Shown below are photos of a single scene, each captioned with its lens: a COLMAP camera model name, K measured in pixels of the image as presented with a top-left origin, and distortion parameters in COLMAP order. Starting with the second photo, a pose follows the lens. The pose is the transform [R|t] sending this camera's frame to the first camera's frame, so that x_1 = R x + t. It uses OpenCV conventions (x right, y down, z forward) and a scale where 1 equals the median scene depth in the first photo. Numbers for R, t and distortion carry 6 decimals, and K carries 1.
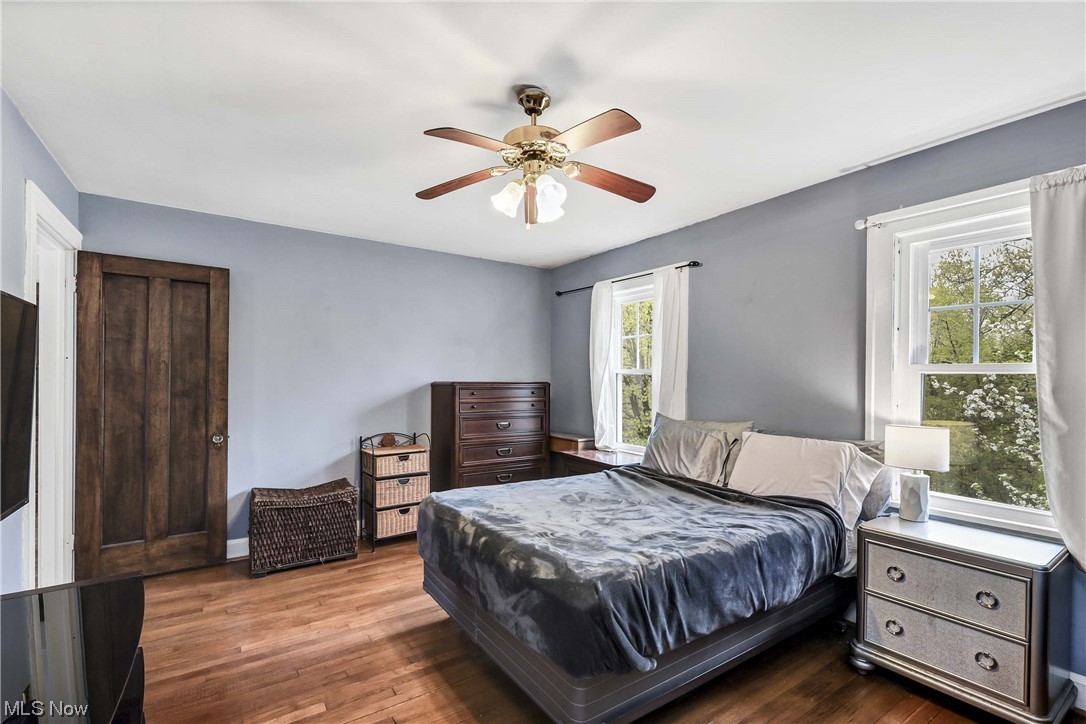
lens RADIAL K [[483.2, 0, 543.1], [0, 483.2, 373.7], [0, 0, 1]] dist [0.000686, -0.001951]
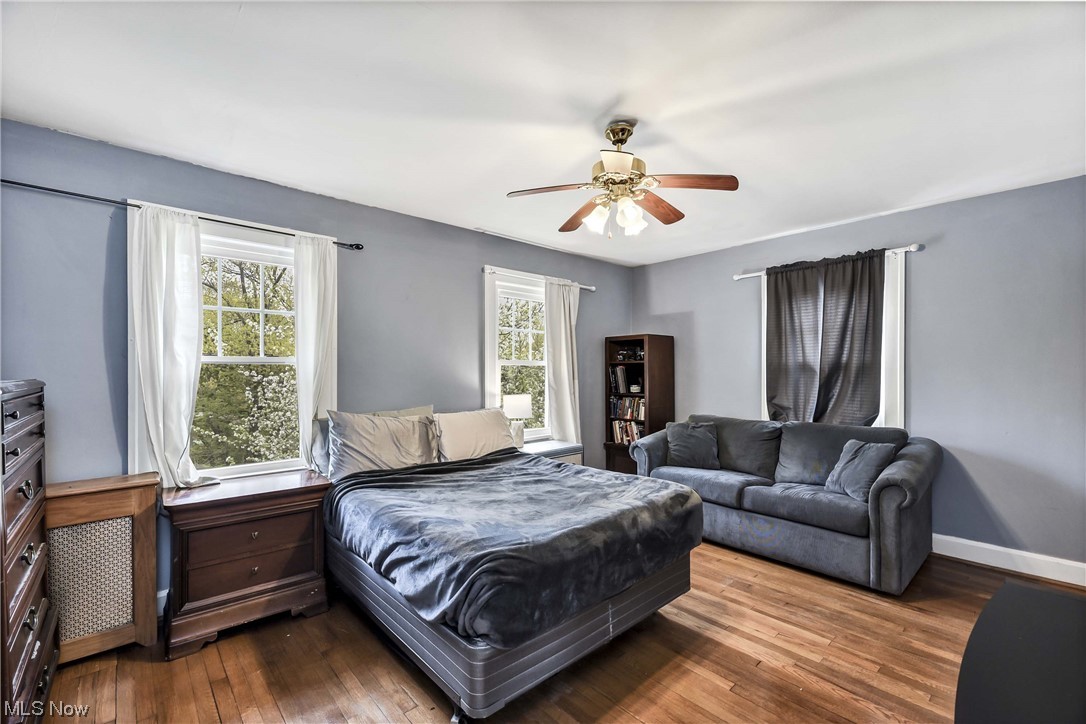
lens RADIAL K [[483.2, 0, 544.0], [0, 483.2, 365.8], [0, 0, 1]] dist [0.000686, -0.001951]
pose [[-0.166363, -0.001817, 0.986063, -0.647883], [-0.007260, 0.999973, 0.000618, -0.000171], [-0.986038, -0.007056, -0.166372, 0.770681]]
